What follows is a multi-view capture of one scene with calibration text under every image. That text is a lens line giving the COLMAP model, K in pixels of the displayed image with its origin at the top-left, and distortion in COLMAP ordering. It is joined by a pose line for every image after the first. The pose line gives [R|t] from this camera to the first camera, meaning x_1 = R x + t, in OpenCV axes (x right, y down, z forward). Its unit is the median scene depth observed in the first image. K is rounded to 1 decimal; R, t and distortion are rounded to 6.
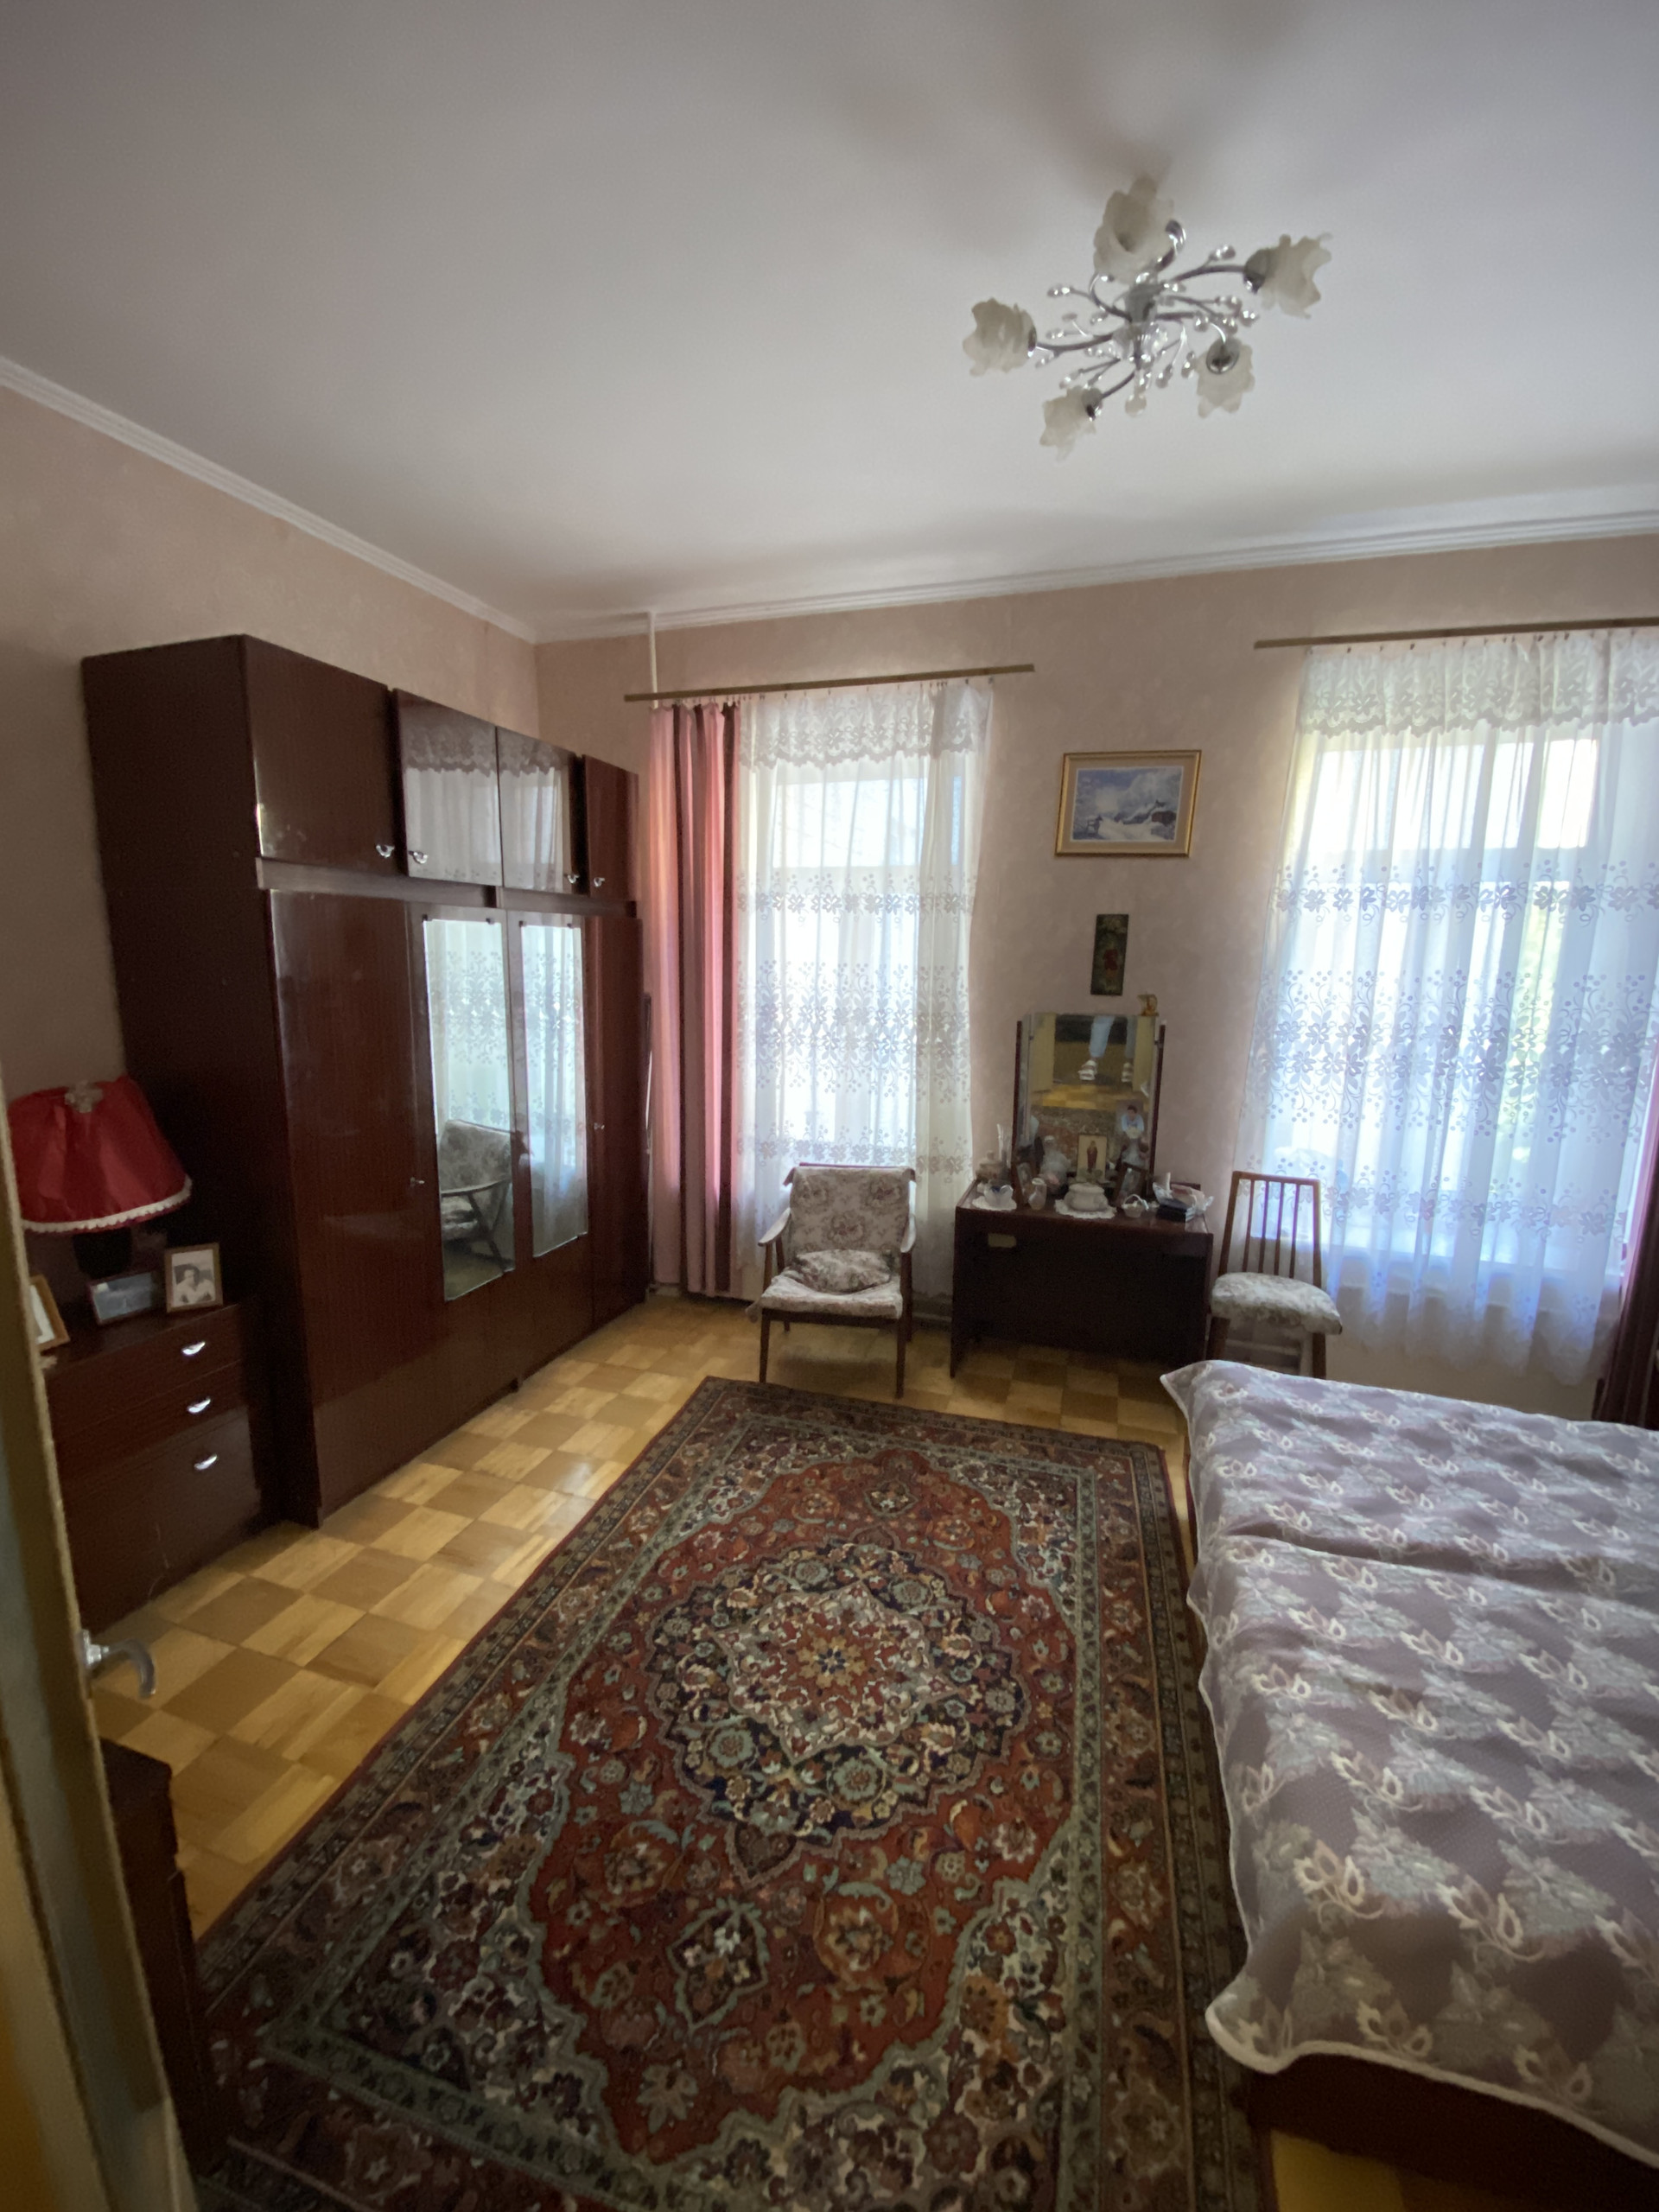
lens RADIAL K [[895.5, 0, 825.2], [0, 895.5, 1107.6], [0, 0, 1]] dist [-0.013338, -0.001483]
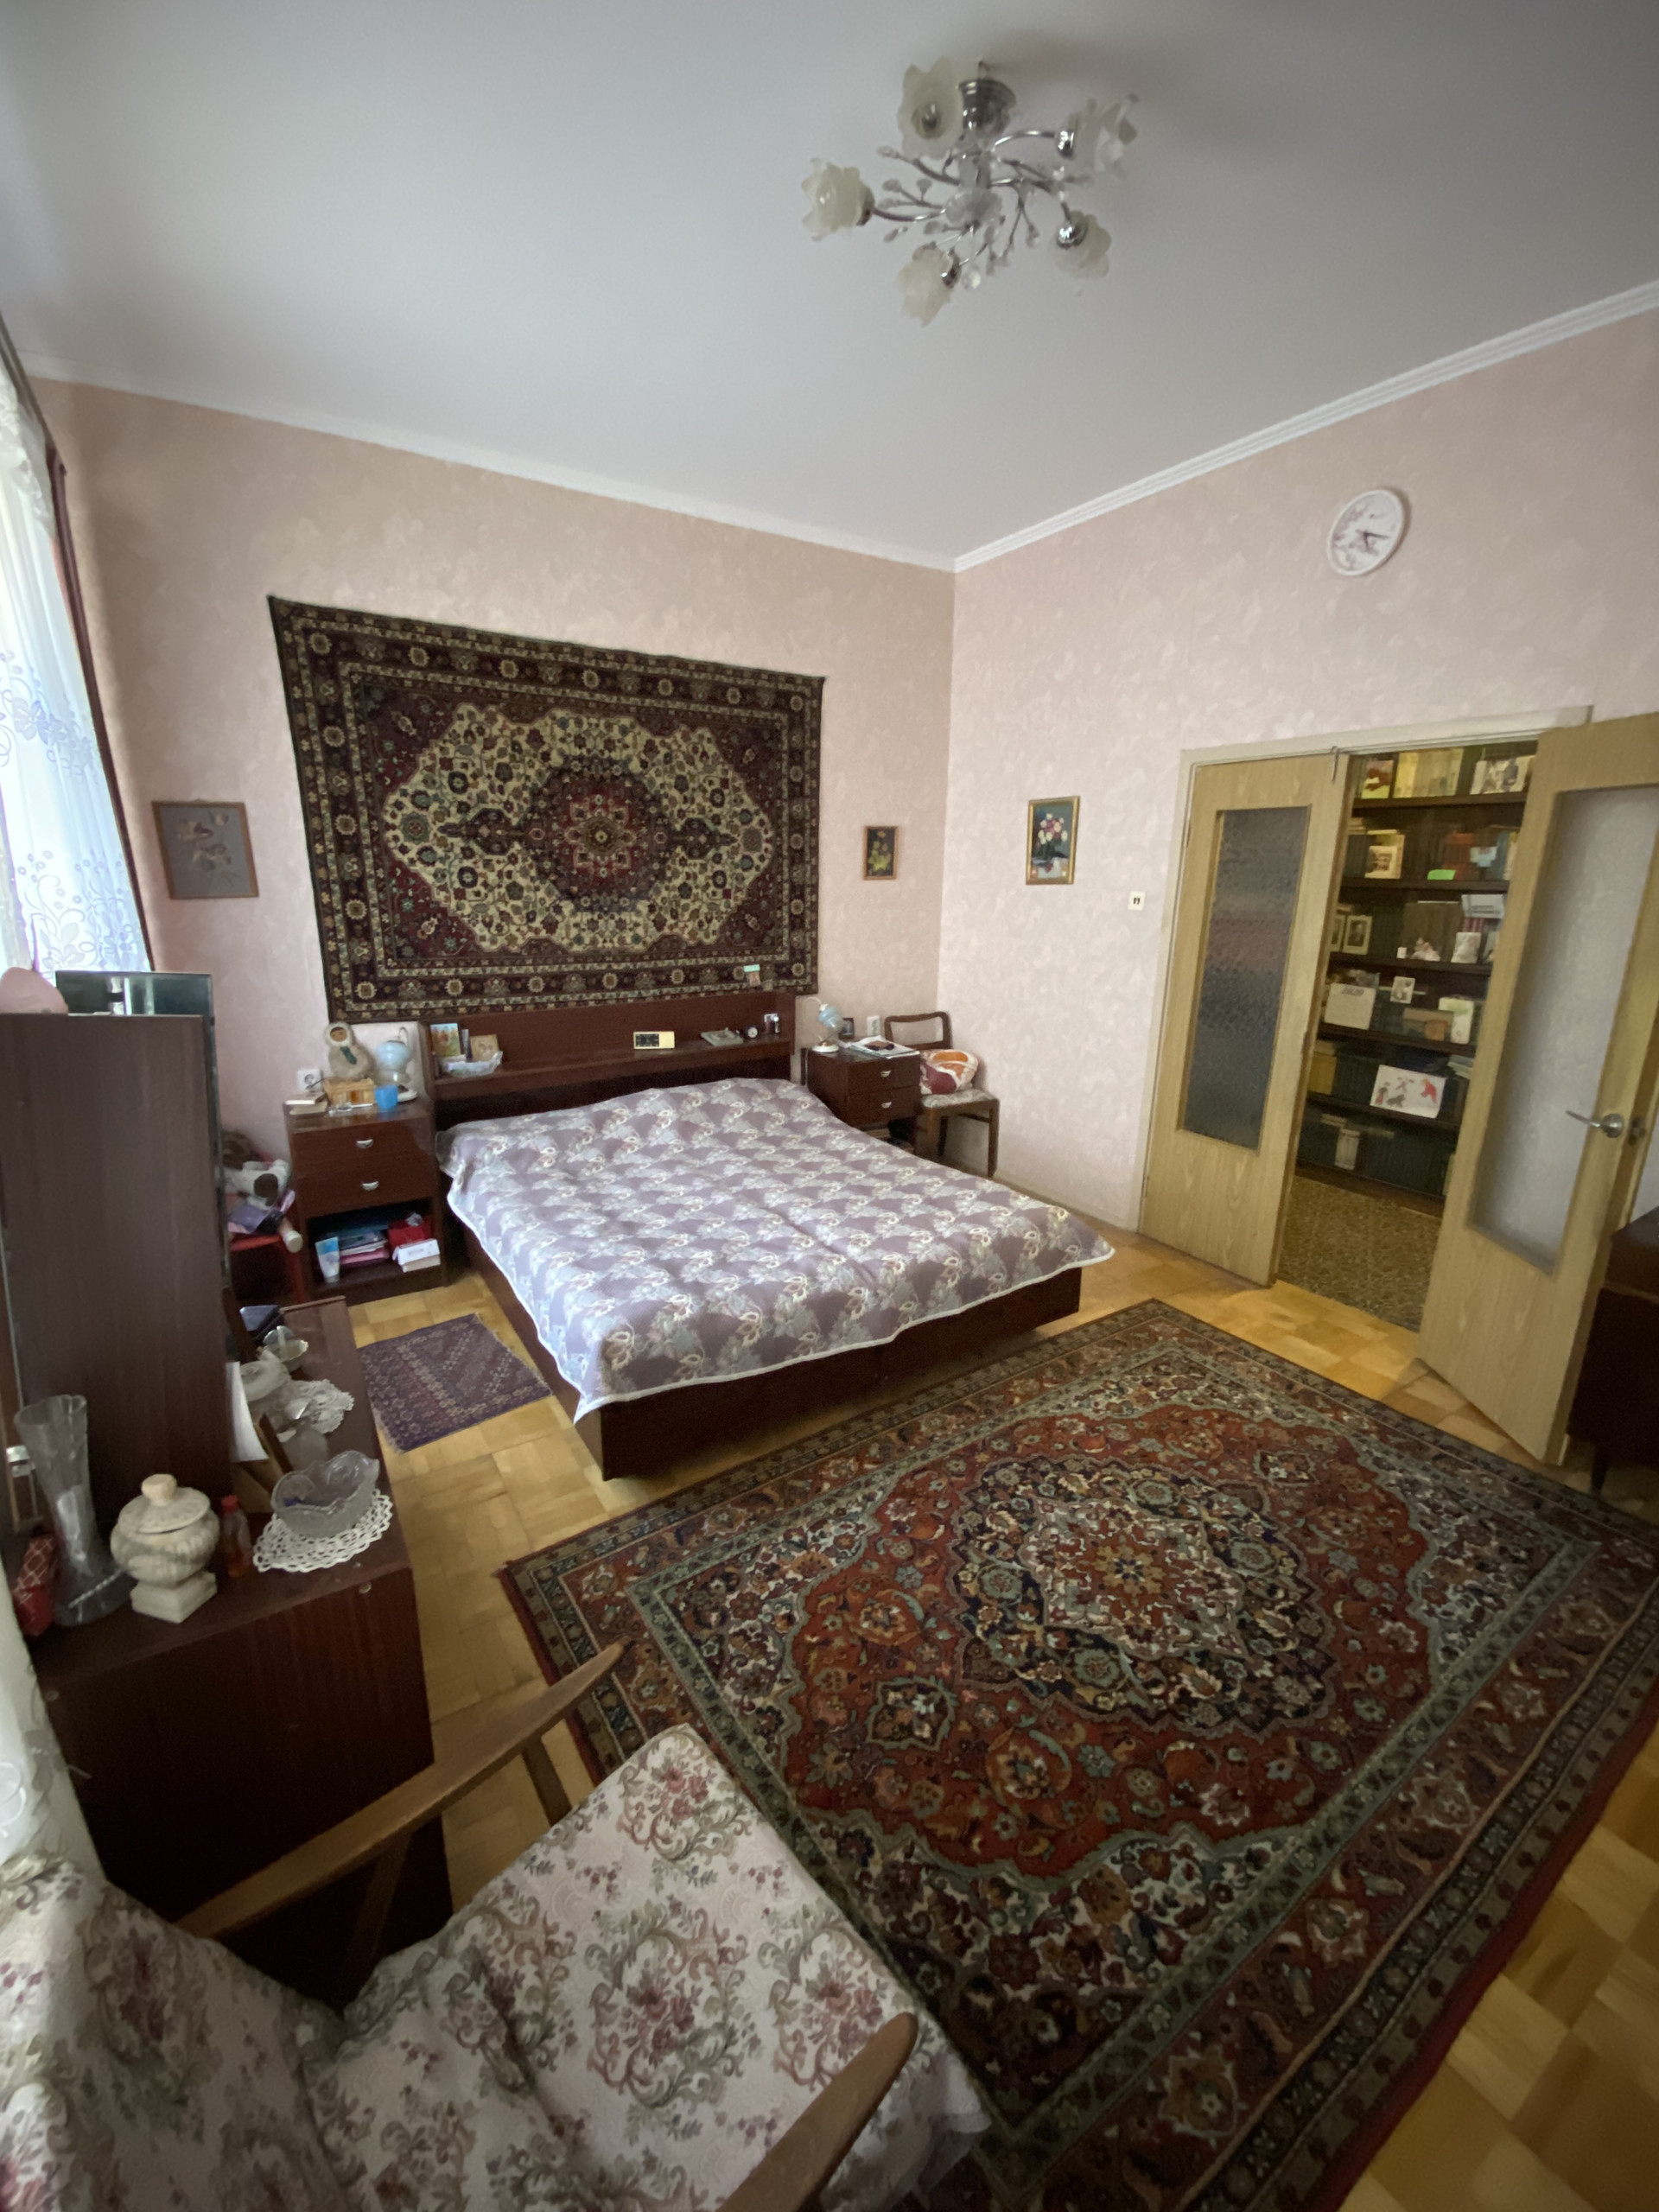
lens RADIAL K [[895.5, 0, 817.2], [0, 895.5, 1113.4], [0, 0, 1]] dist [-0.013338, -0.001483]
pose [[-0.767421, -0.186579, 0.613395, -0.225493], [0.096698, 0.912094, 0.398414, -0.256808], [-0.633810, 0.365065, -0.681918, 1.595046]]
